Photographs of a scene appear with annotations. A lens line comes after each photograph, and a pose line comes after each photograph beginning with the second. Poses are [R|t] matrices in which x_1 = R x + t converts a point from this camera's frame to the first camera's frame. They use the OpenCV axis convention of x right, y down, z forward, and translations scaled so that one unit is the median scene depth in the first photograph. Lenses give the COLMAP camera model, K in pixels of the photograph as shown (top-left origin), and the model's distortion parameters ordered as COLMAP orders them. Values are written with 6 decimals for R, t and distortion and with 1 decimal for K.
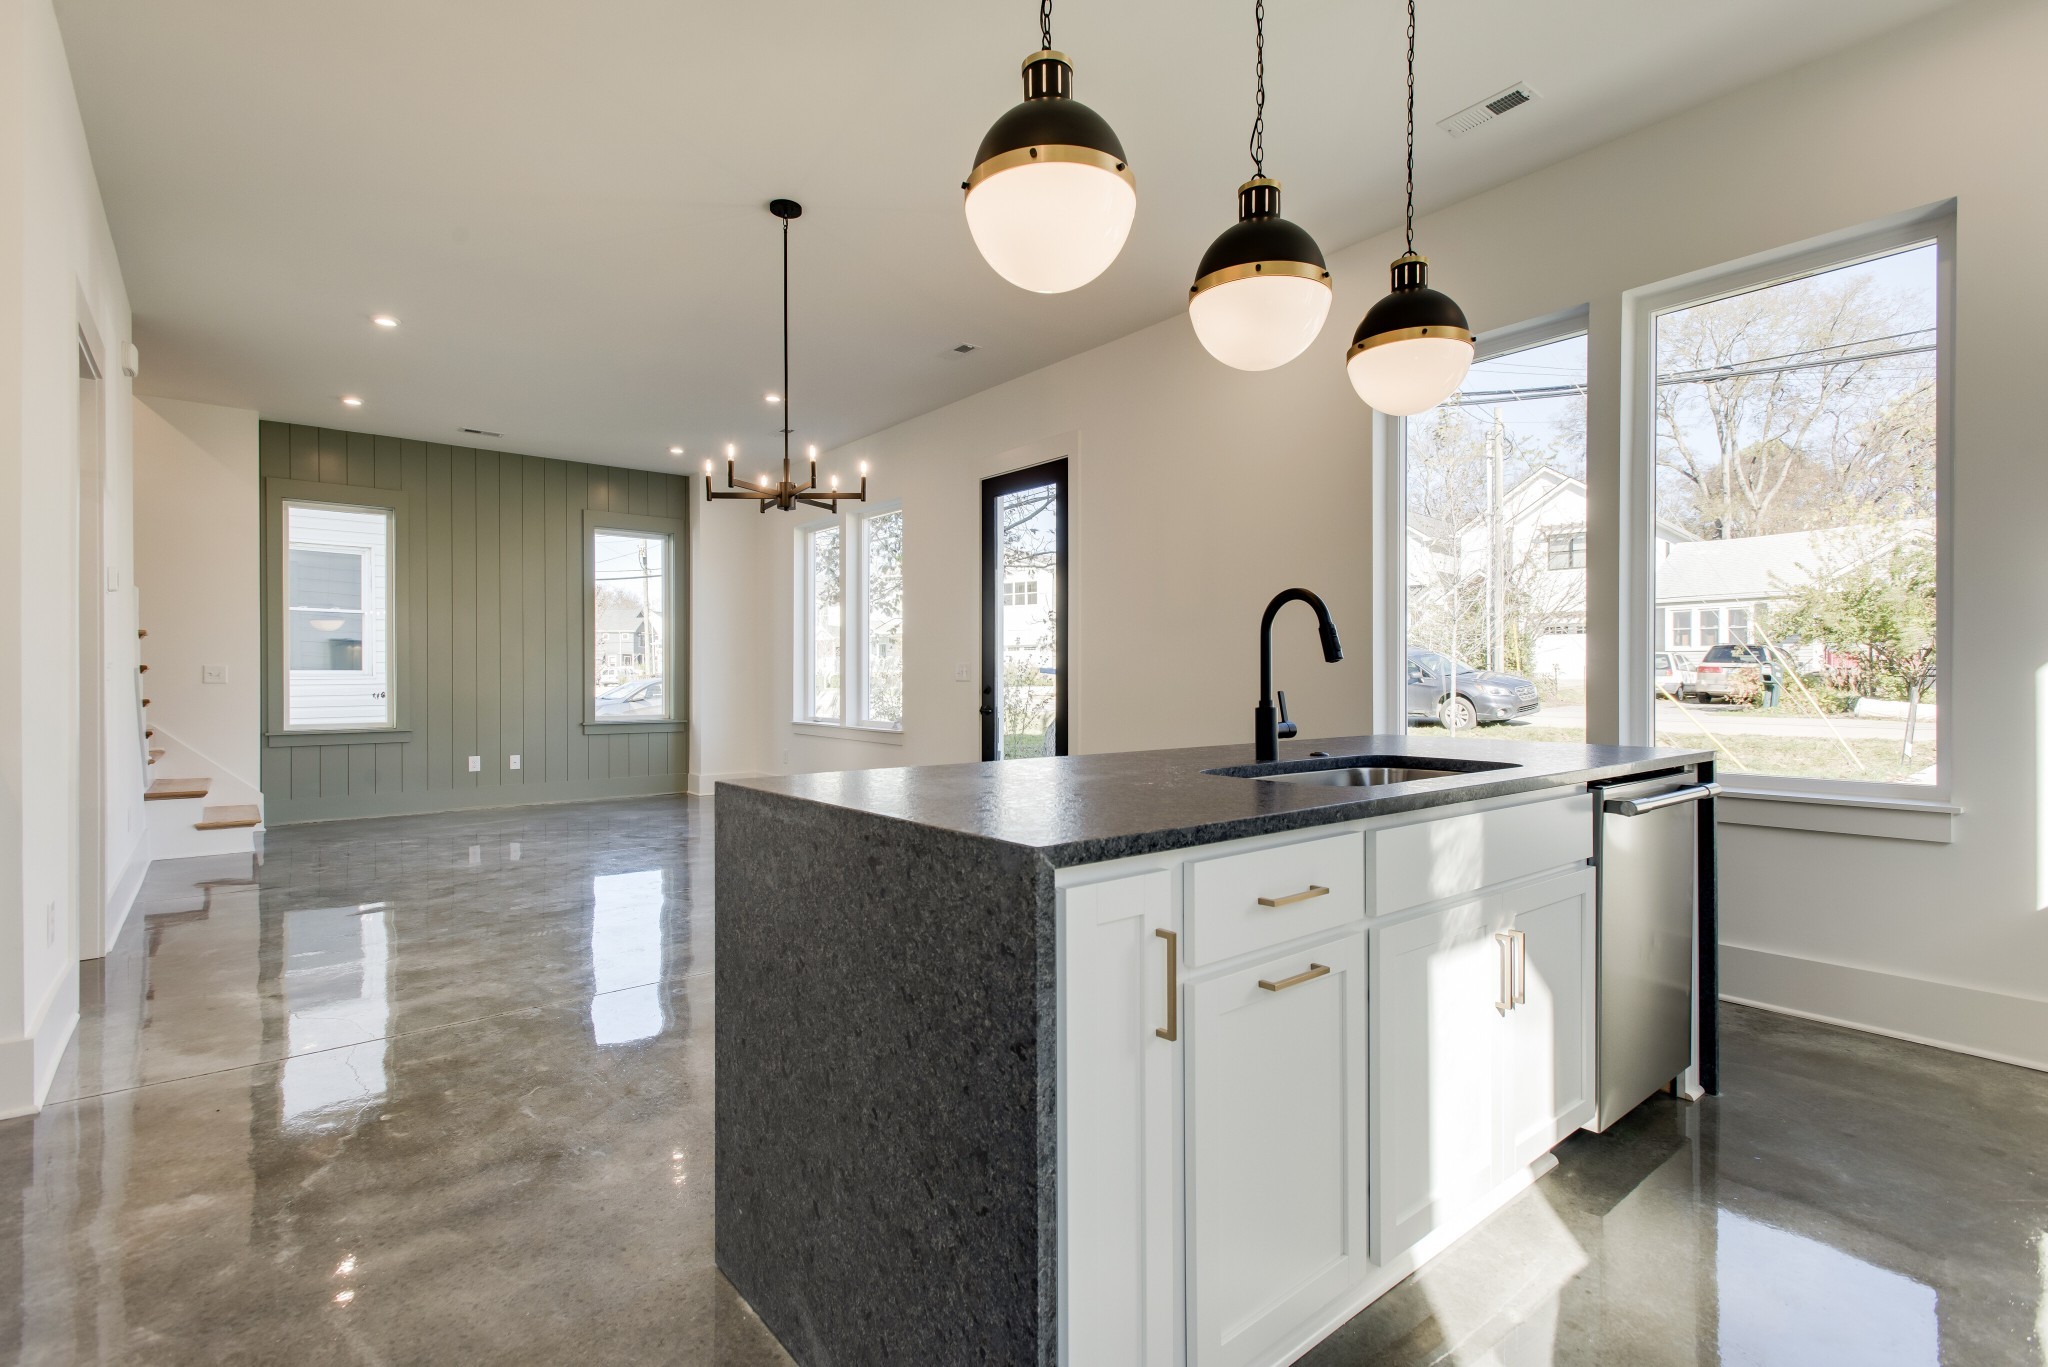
lens RADIAL K [[972.1, 0, 1024.0], [0, 972.1, 683.5], [0, 0, 1]] dist [0.012472, -0.000514]
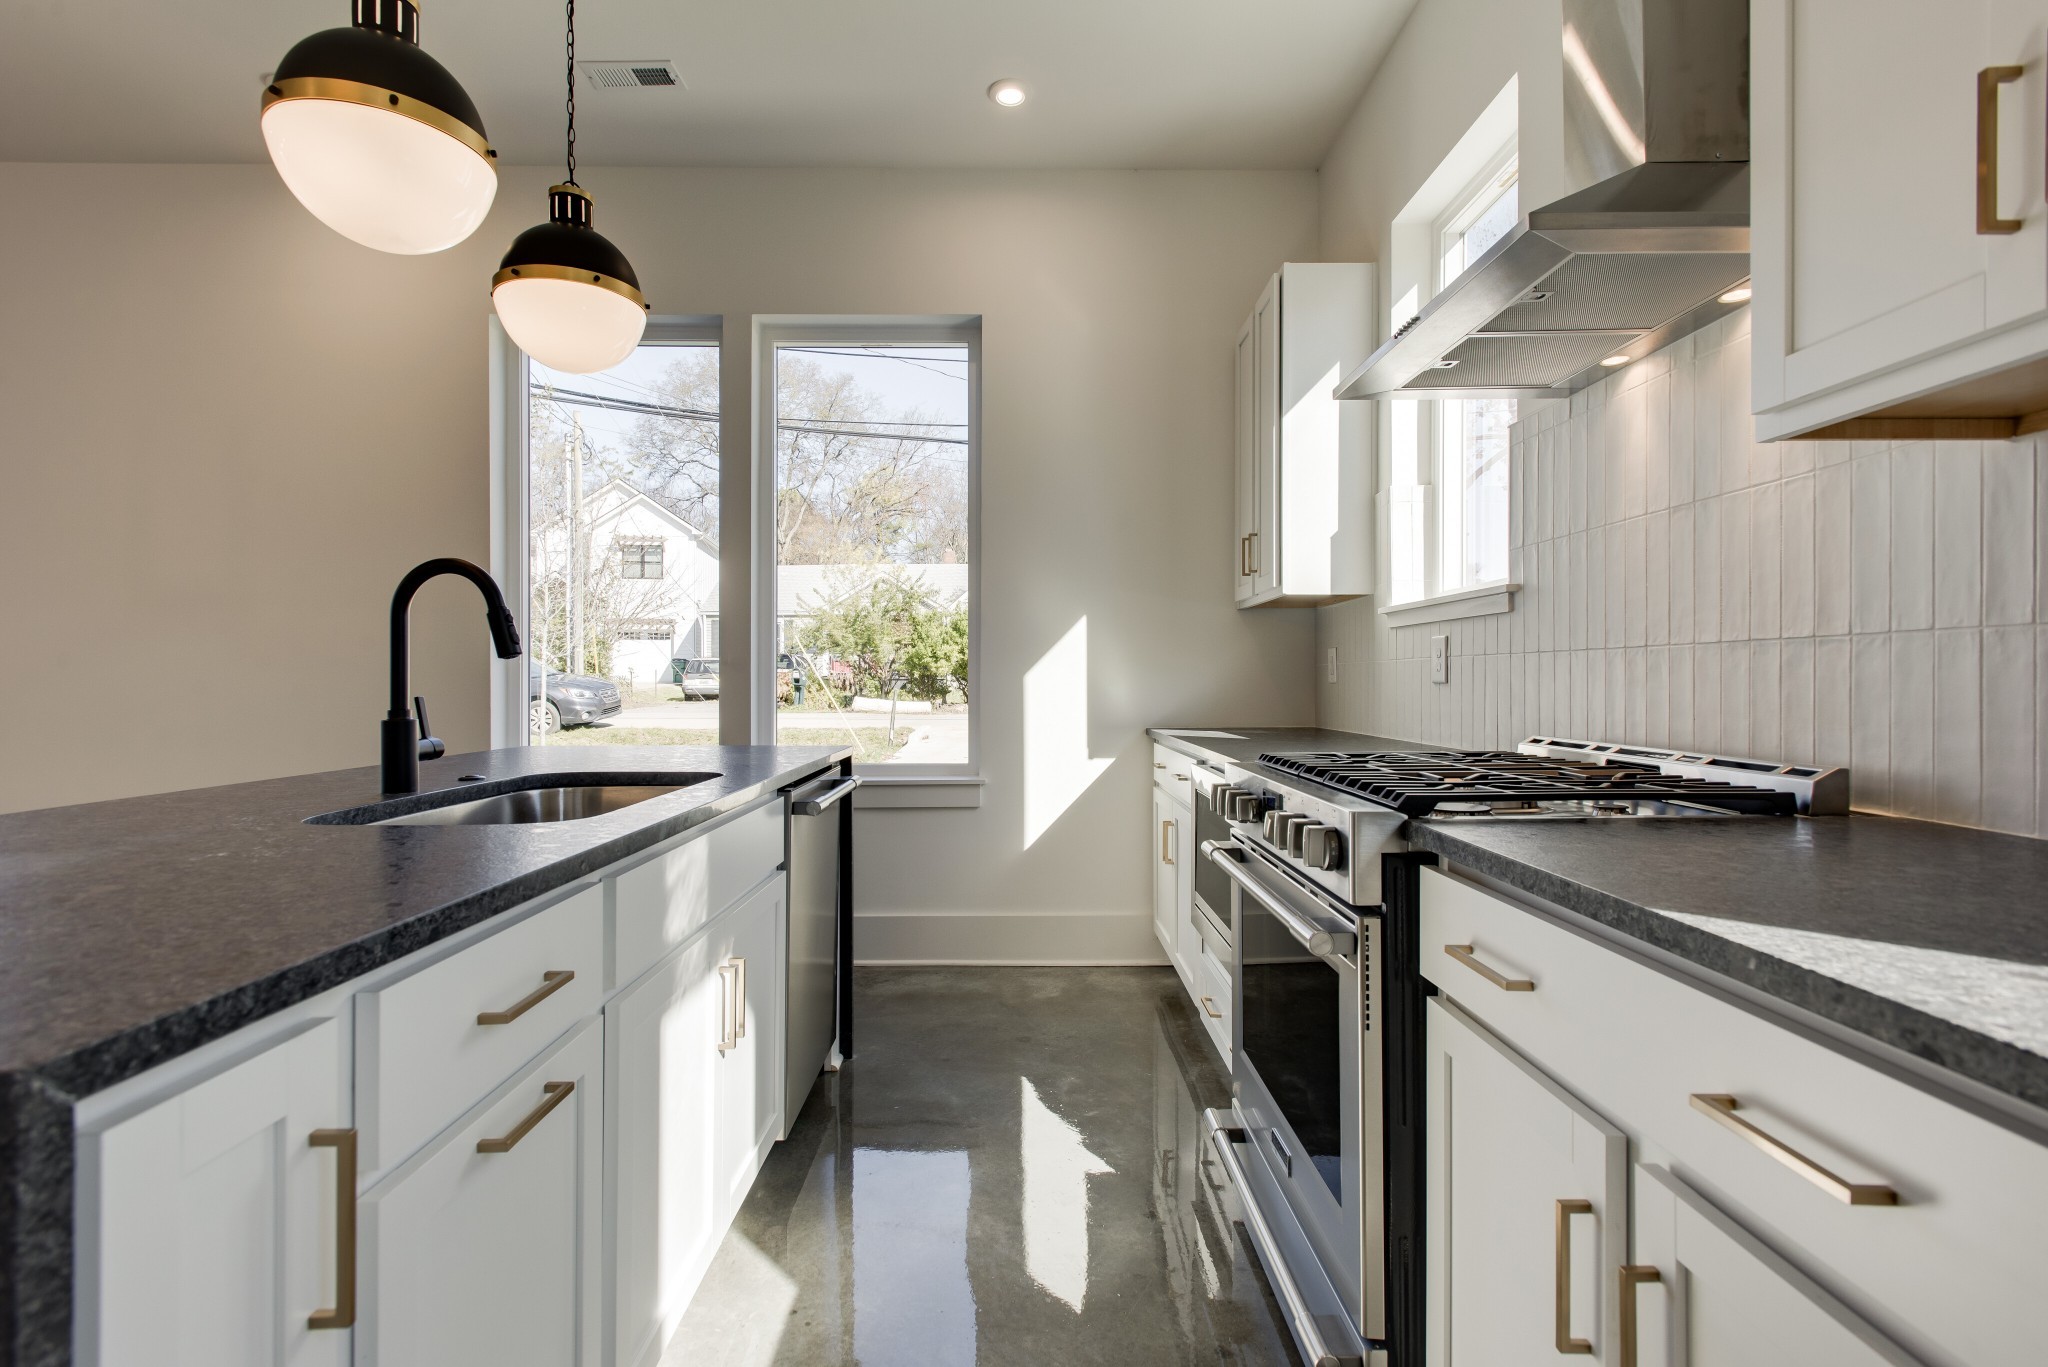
lens RADIAL K [[956.5, 0, 1025.2], [0, 956.5, 678.2], [0, 0, 1]] dist [0.023775, -0.006935]
pose [[0.620931, 0.003453, 0.783857, -0.020922], [0.003164, 0.999971, -0.006911, 0.000168], [-0.783859, 0.006772, 0.620902, 0.165640]]
